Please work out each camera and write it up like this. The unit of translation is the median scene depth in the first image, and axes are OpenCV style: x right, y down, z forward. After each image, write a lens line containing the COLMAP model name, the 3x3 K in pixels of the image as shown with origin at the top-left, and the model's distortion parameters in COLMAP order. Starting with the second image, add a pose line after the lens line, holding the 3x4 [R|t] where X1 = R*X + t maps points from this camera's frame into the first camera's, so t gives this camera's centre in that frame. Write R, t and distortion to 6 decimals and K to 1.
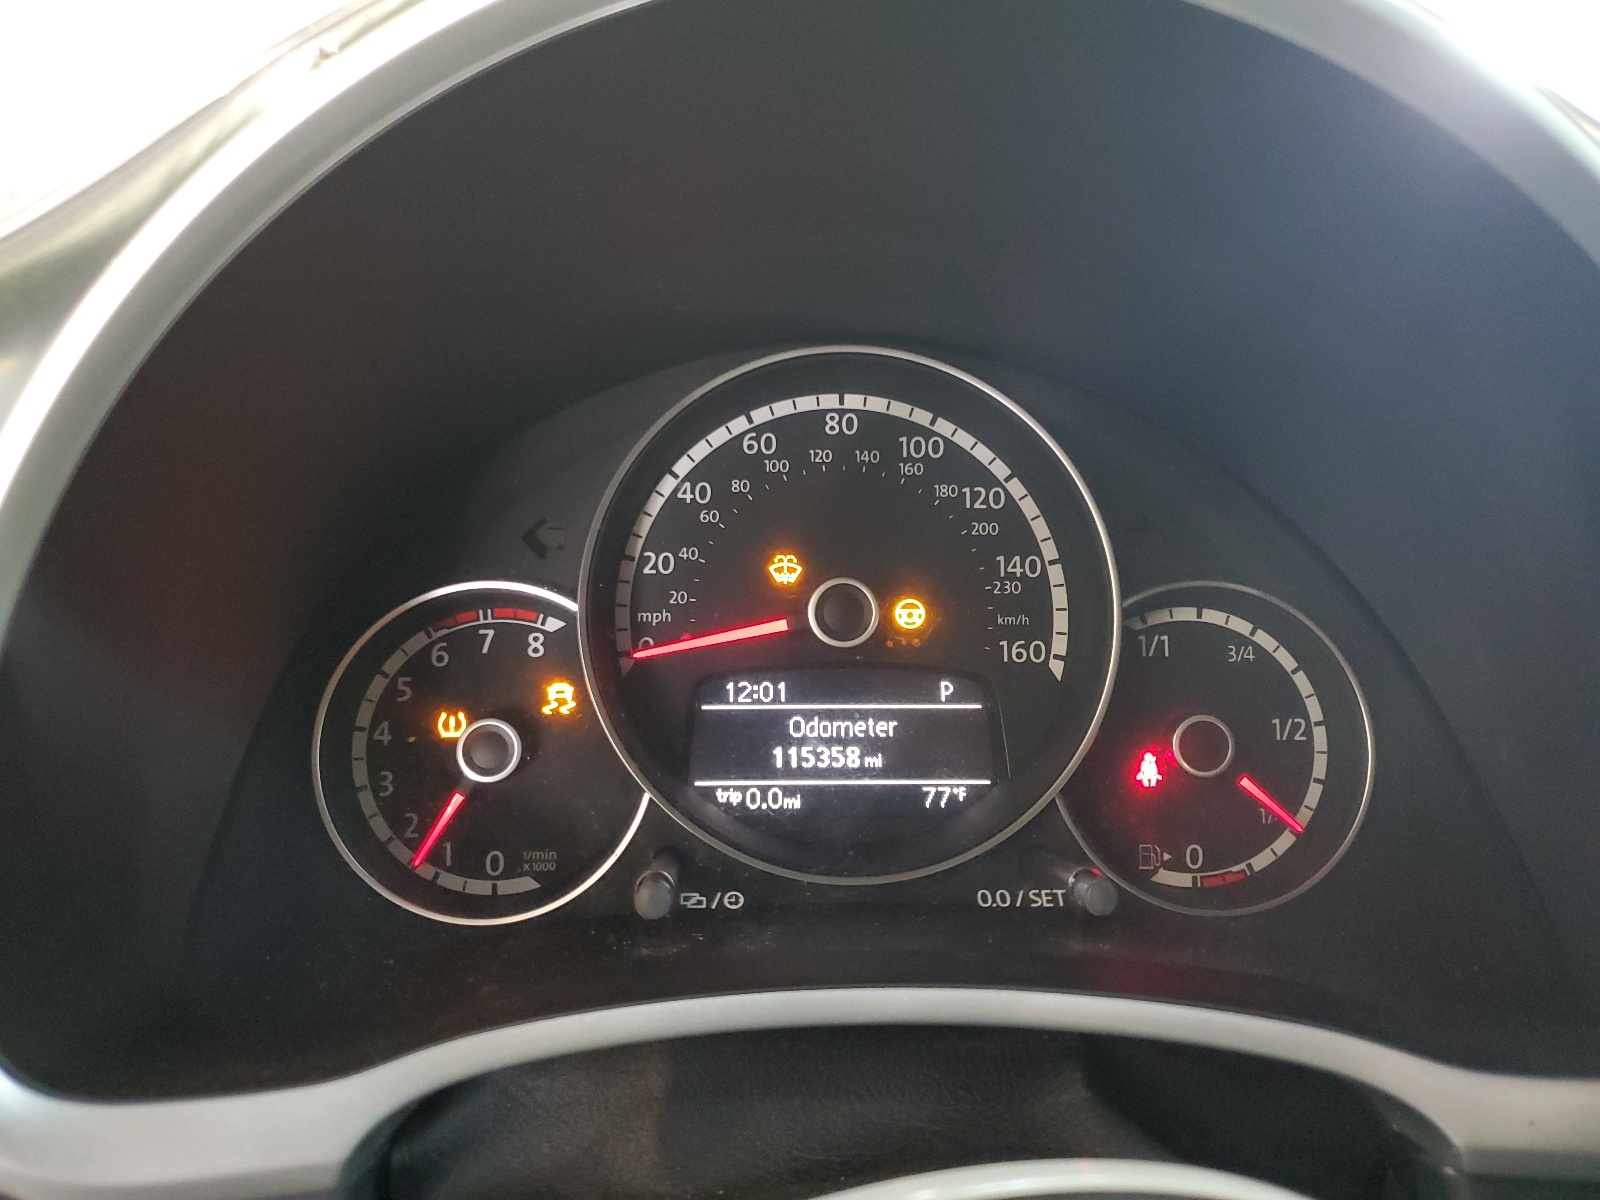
lens RADIAL K [[1204.9, 0, 802.8], [0, 1204.9, 591.9], [0, 0, 1]] dist [-0.014986, -0.002069]
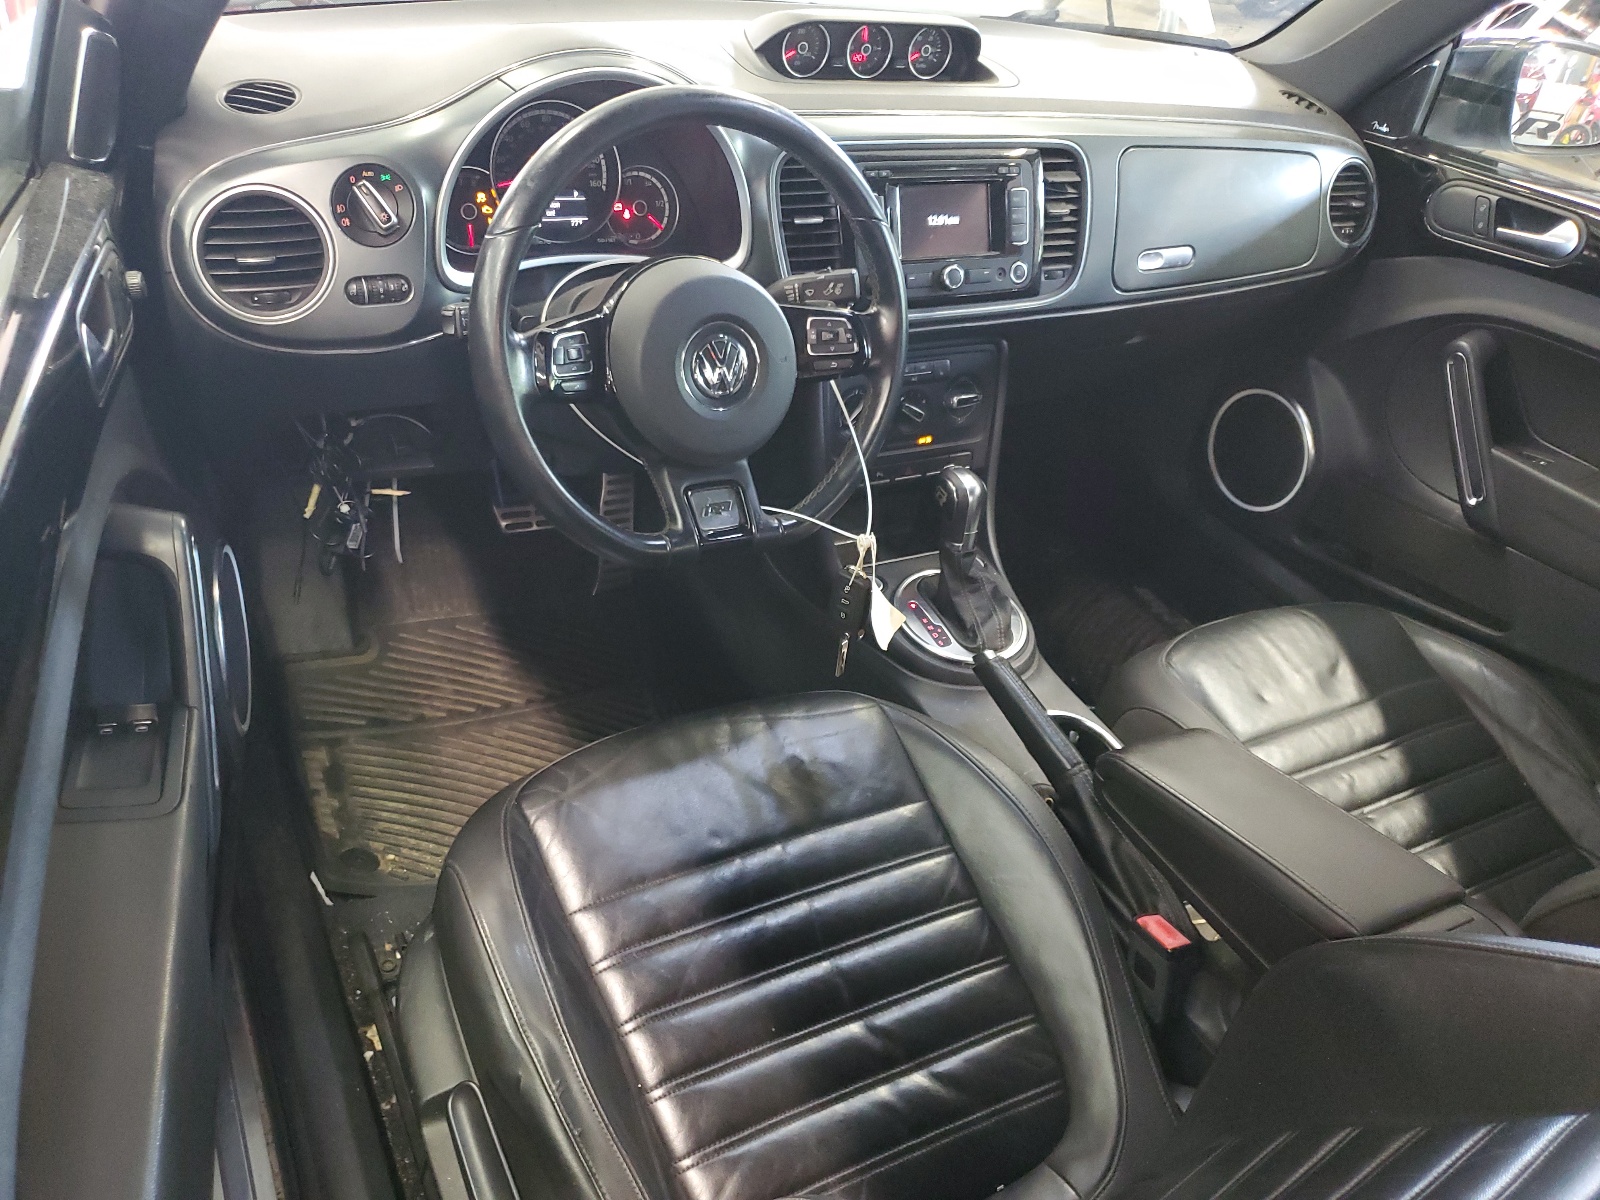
lens RADIAL K [[1204.9, 0, 795.7], [0, 1204.9, 595.8], [0, 0, 1]] dist [-0.014986, -0.002069]
pose [[0.862073, -0.170230, 0.477339, -1.330156], [-0.034105, 0.920274, 0.389785, -0.258099], [-0.505635, -0.352303, 0.787538, -2.829006]]
